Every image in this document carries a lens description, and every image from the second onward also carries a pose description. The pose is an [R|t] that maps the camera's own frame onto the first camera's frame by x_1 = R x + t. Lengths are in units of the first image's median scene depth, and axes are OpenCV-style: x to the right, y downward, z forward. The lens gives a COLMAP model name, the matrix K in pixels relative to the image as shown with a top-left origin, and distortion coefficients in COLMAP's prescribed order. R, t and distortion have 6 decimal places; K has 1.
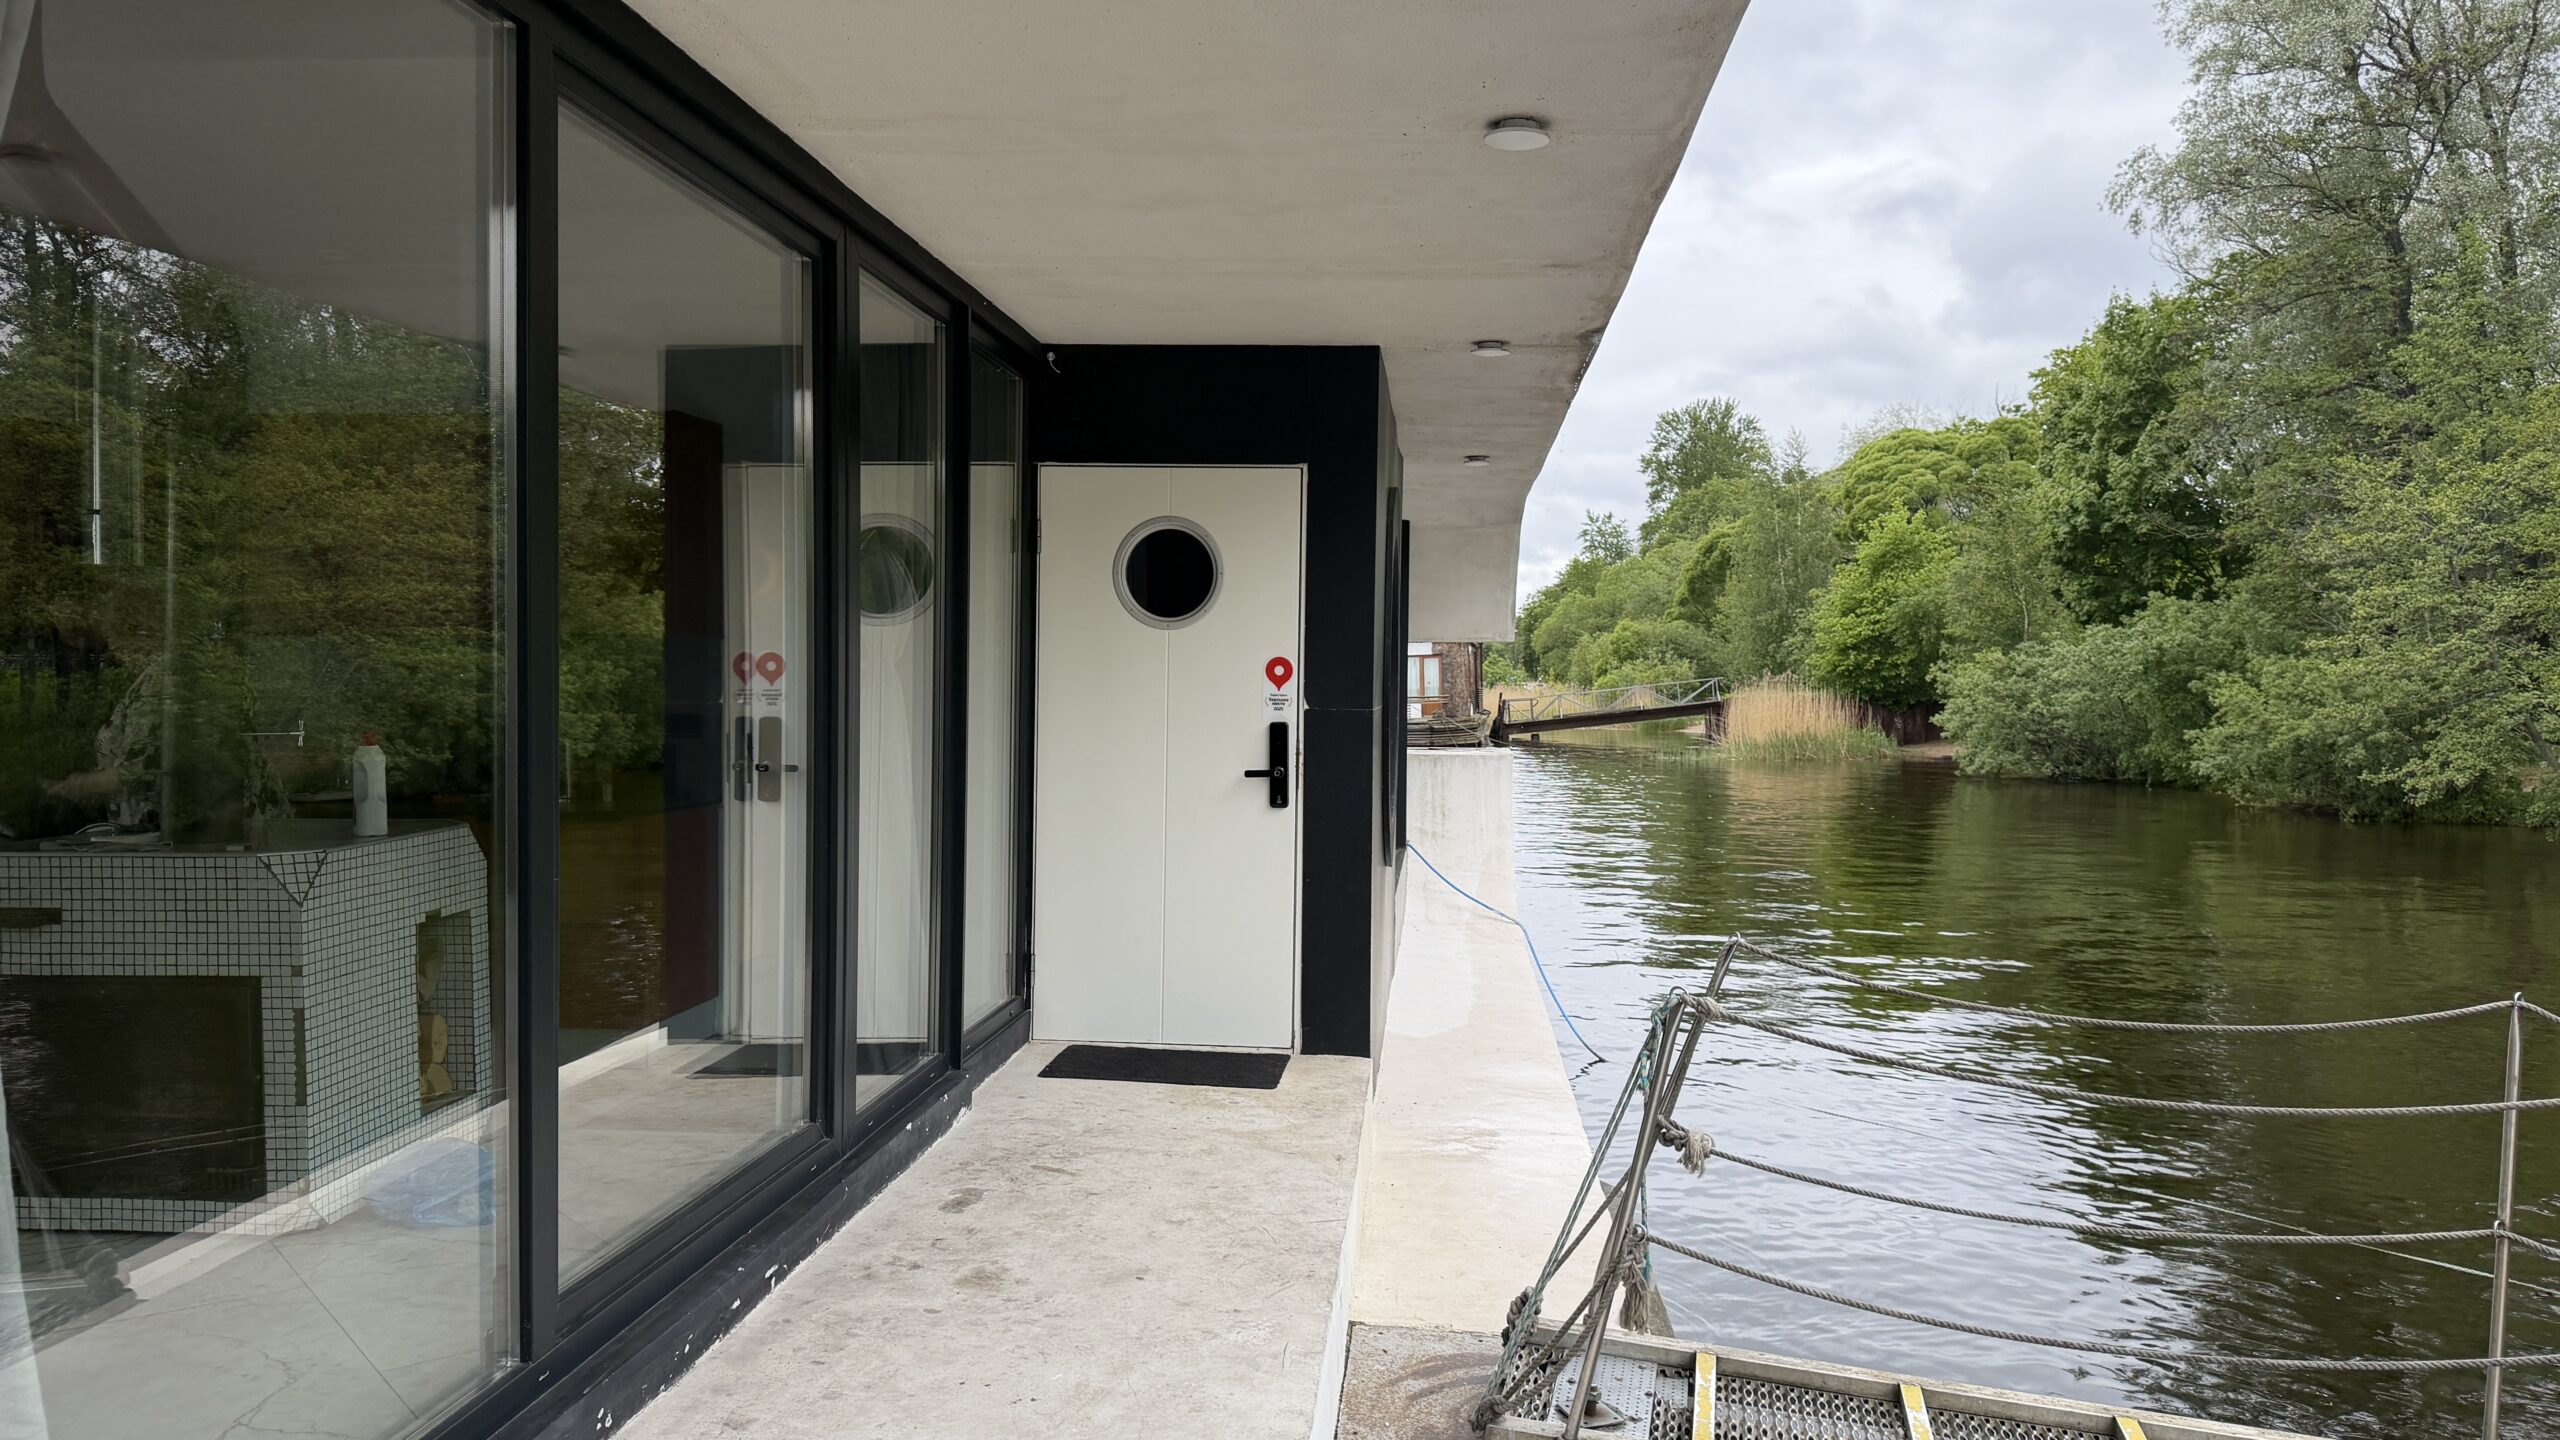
lens RADIAL K [[1796.3, 0, 1269.9], [0, 1796.3, 723.9], [0, 0, 1]] dist [0.090465, -0.112174]
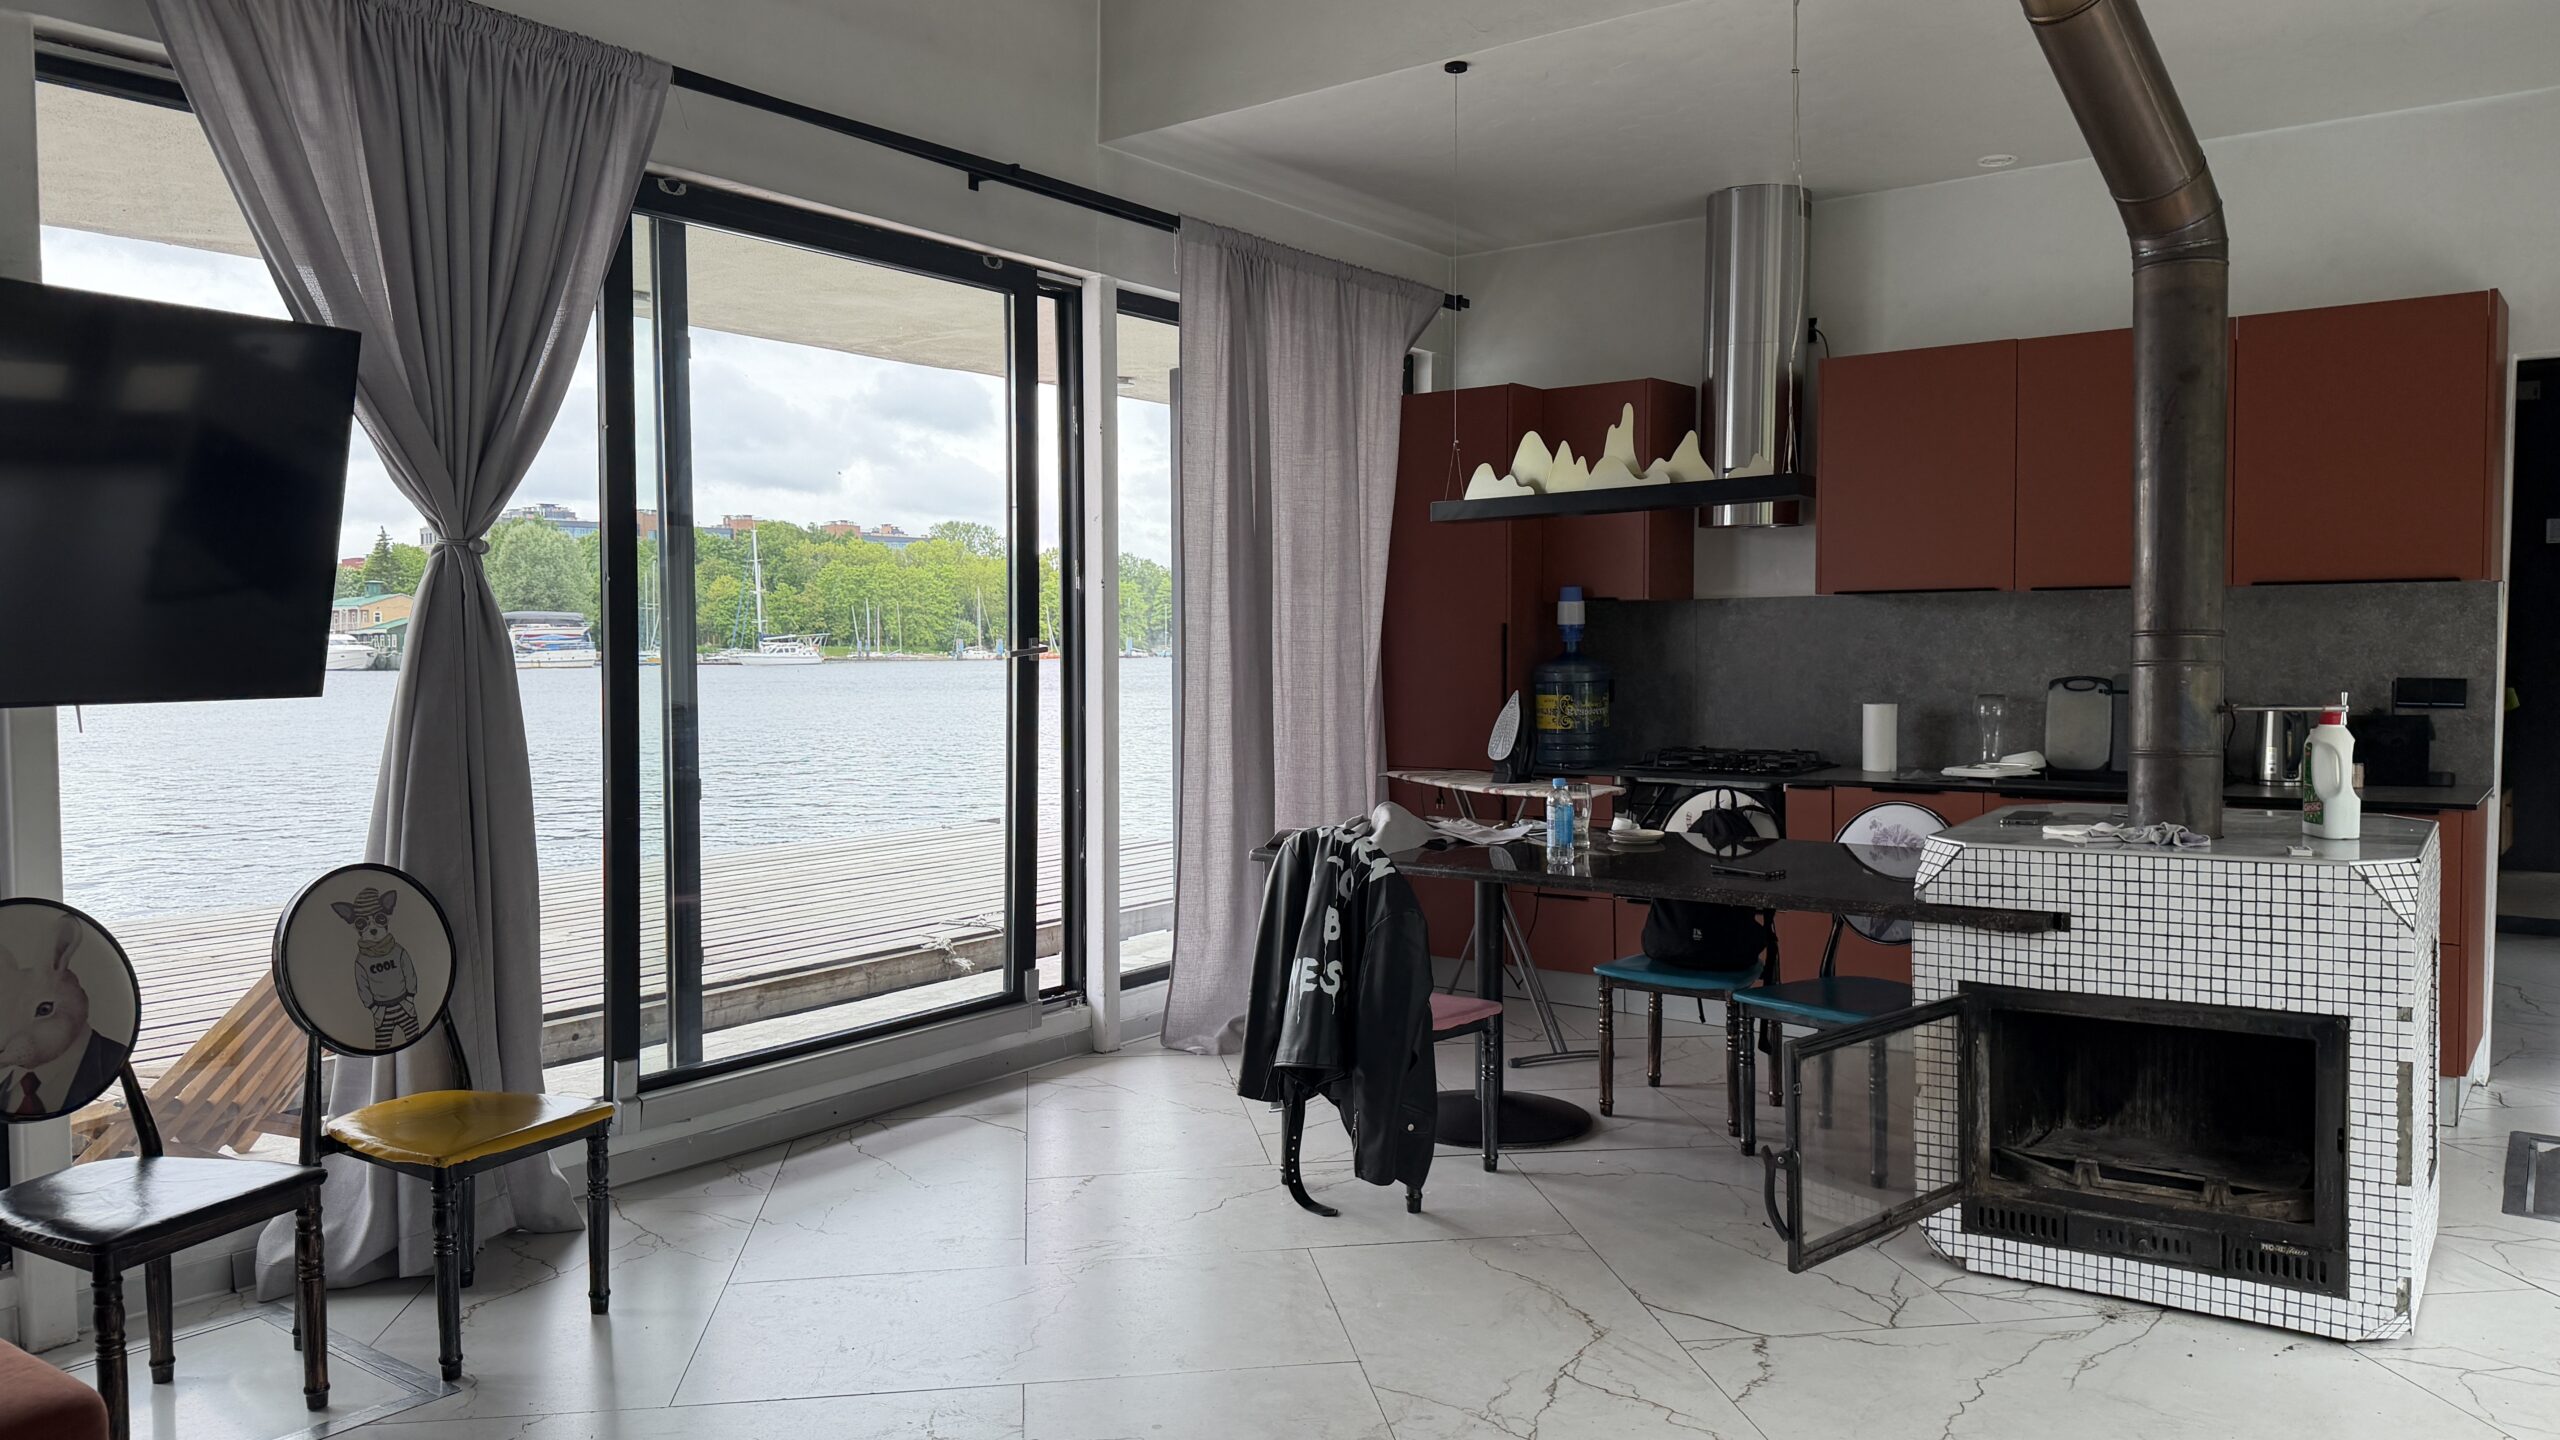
lens RADIAL K [[1796.3, 0, 1291.8], [0, 1796.3, 724.4], [0, 0, 1]] dist [0.090465, -0.112174]
pose [[0.859314, 0.011491, -0.511319, -0.540722], [0.000450, 0.999730, 0.023225, -0.007262], [0.511448, -0.020188, 0.859077, 0.085454]]
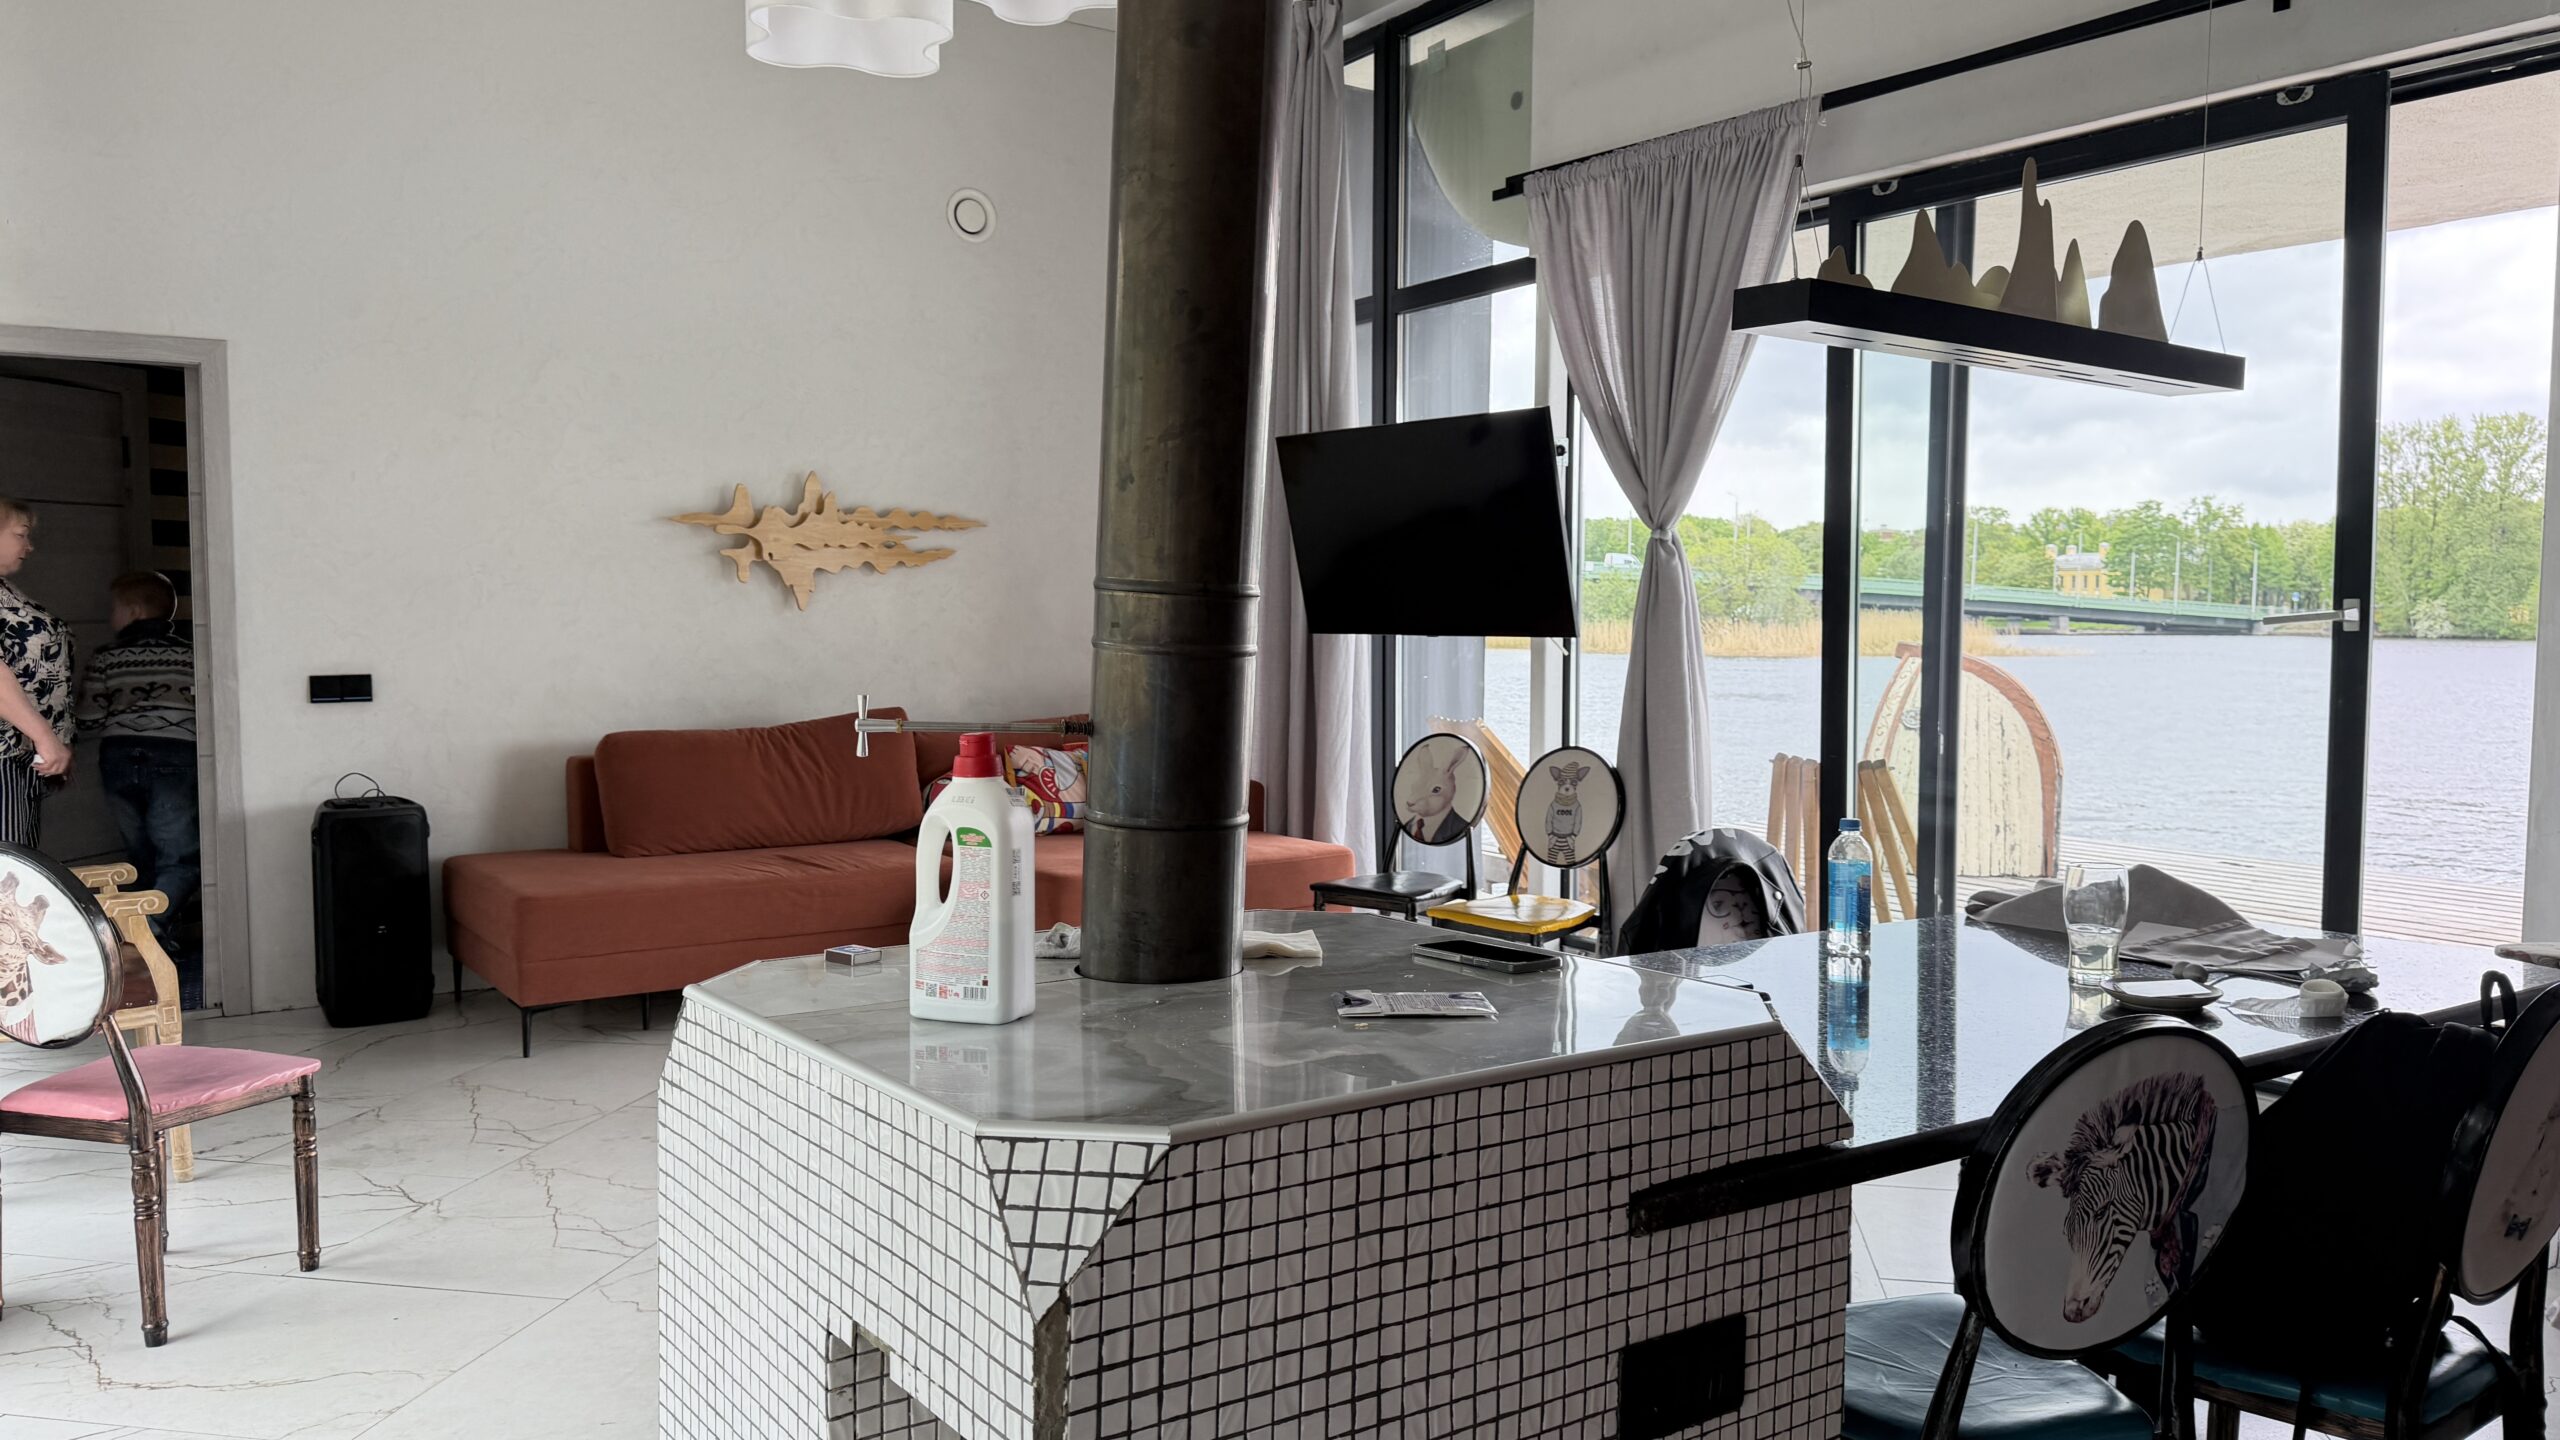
lens RADIAL K [[1796.3, 0, 1301.6], [0, 1796.3, 706.9], [0, 0, 1]] dist [0.090465, -0.112174]
pose [[-0.757232, 0.022682, -0.652752, -0.351135], [-0.026827, 0.997473, 0.065781, -0.030428], [0.652595, 0.067323, -0.754710, 1.440979]]
